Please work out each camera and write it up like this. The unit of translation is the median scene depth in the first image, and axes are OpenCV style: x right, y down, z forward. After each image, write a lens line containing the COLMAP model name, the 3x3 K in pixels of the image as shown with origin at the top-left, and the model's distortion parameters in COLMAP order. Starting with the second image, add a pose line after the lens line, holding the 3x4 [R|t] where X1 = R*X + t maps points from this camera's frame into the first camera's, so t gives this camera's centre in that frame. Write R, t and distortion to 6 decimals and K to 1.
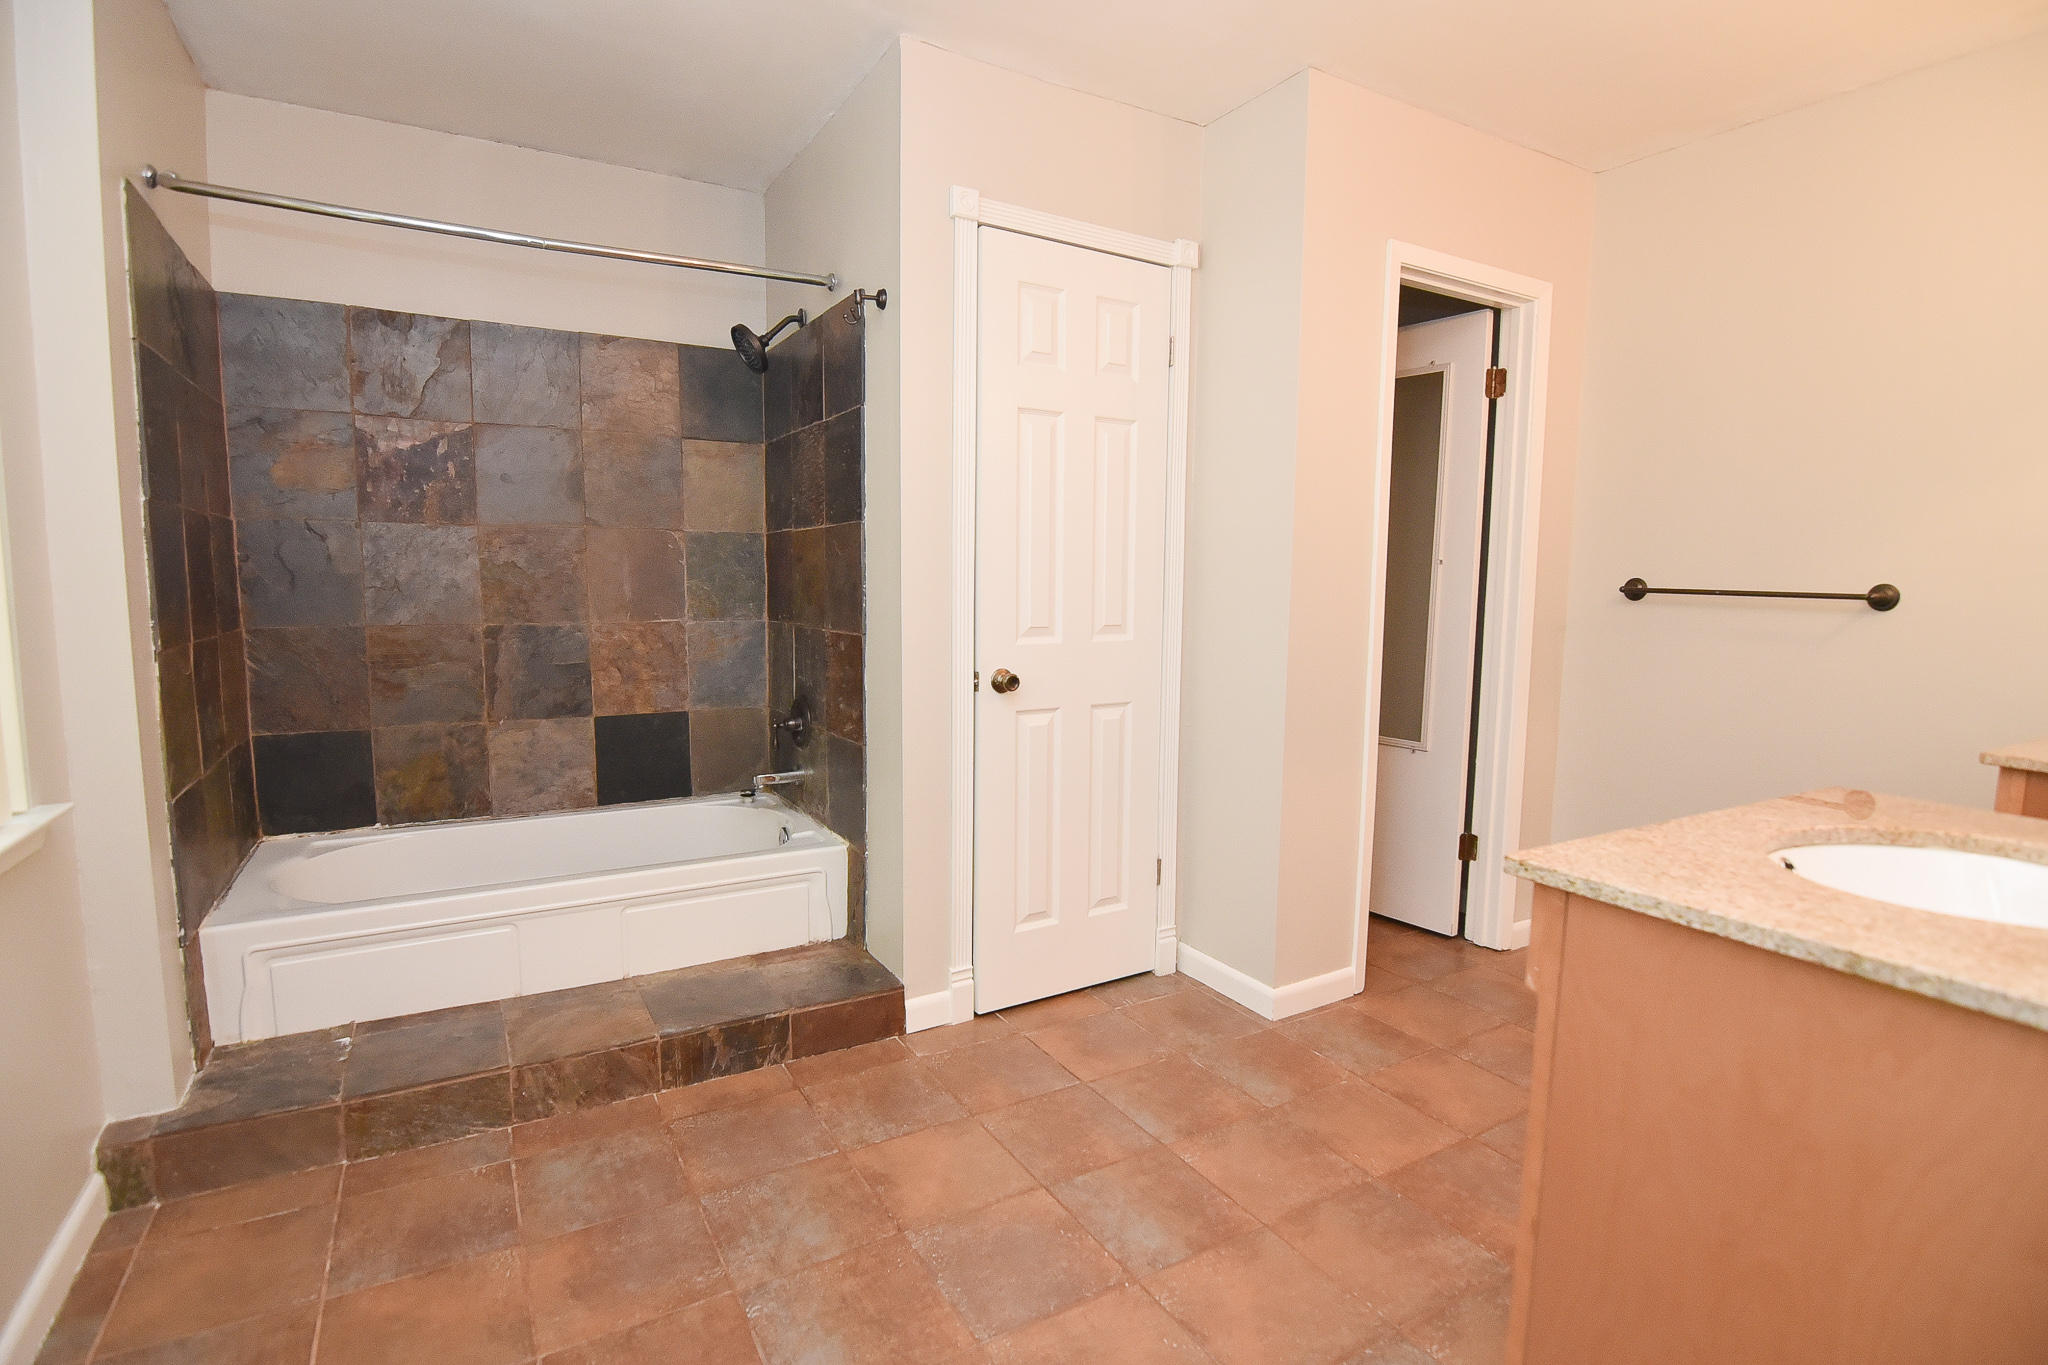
lens RADIAL K [[940.2, 0, 1002.1], [0, 940.2, 676.5], [0, 0, 1]] dist [-0.029775, 0.000326]
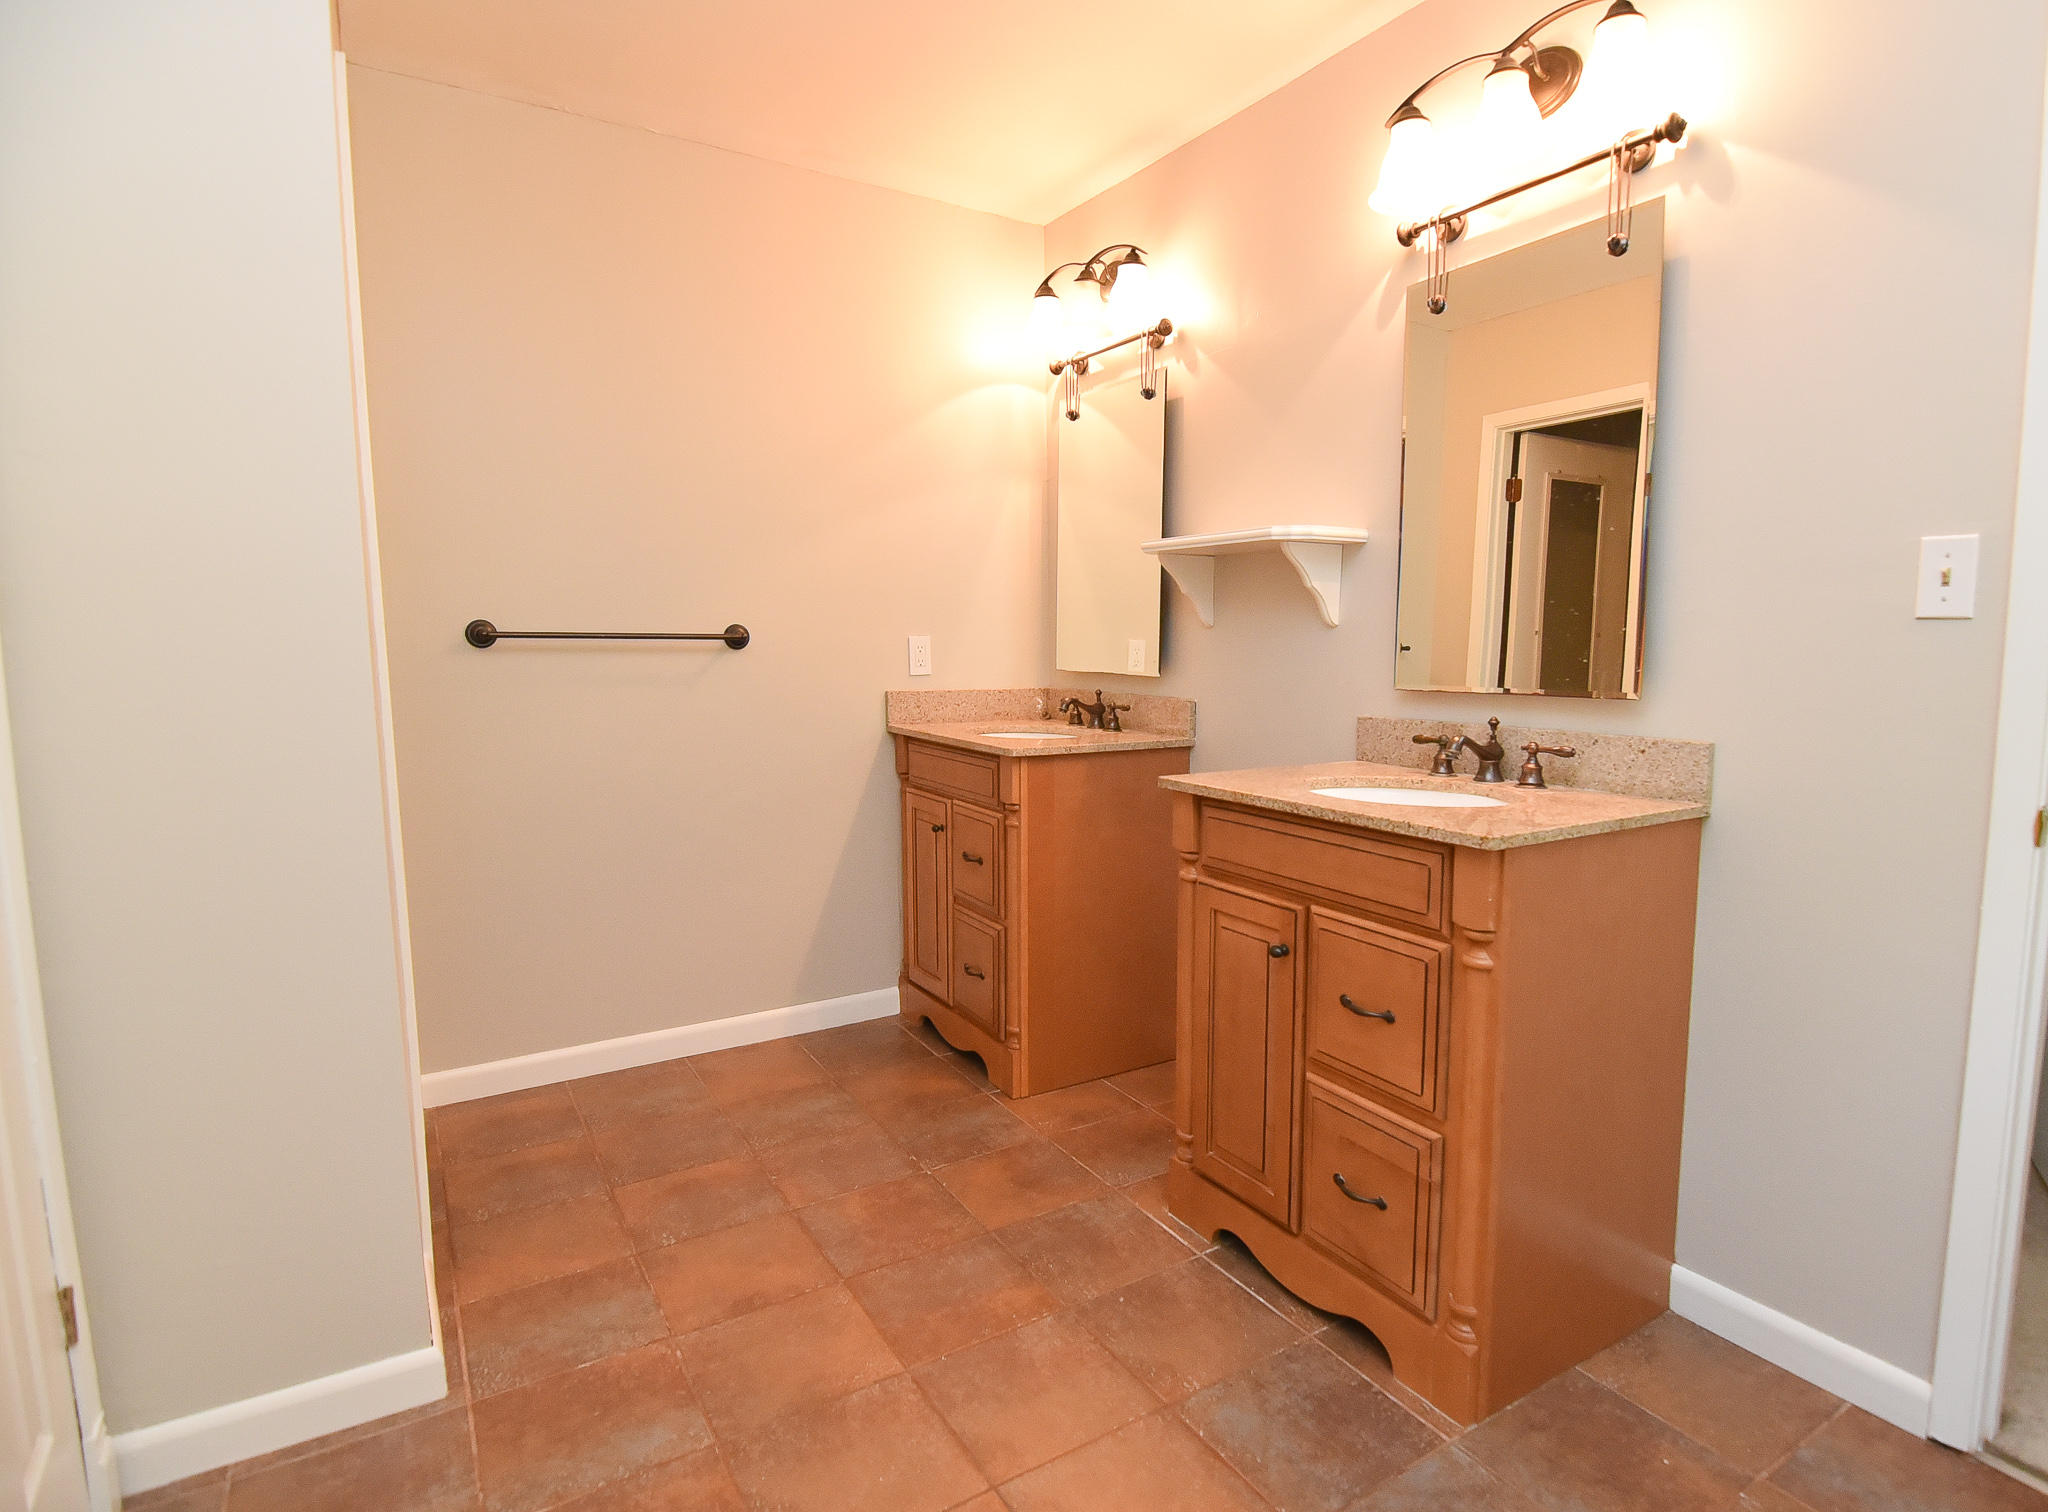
lens RADIAL K [[1157.5, 0, 1024.0], [0, 1157.5, 756.0], [0, 0, 1]] dist [-0.002386, -0.000531]
pose [[-0.049486, -0.118012, 0.991778, -0.473762], [0.102300, 0.987174, 0.122568, -0.086411], [-0.993522, 0.107524, -0.036778, 0.778070]]
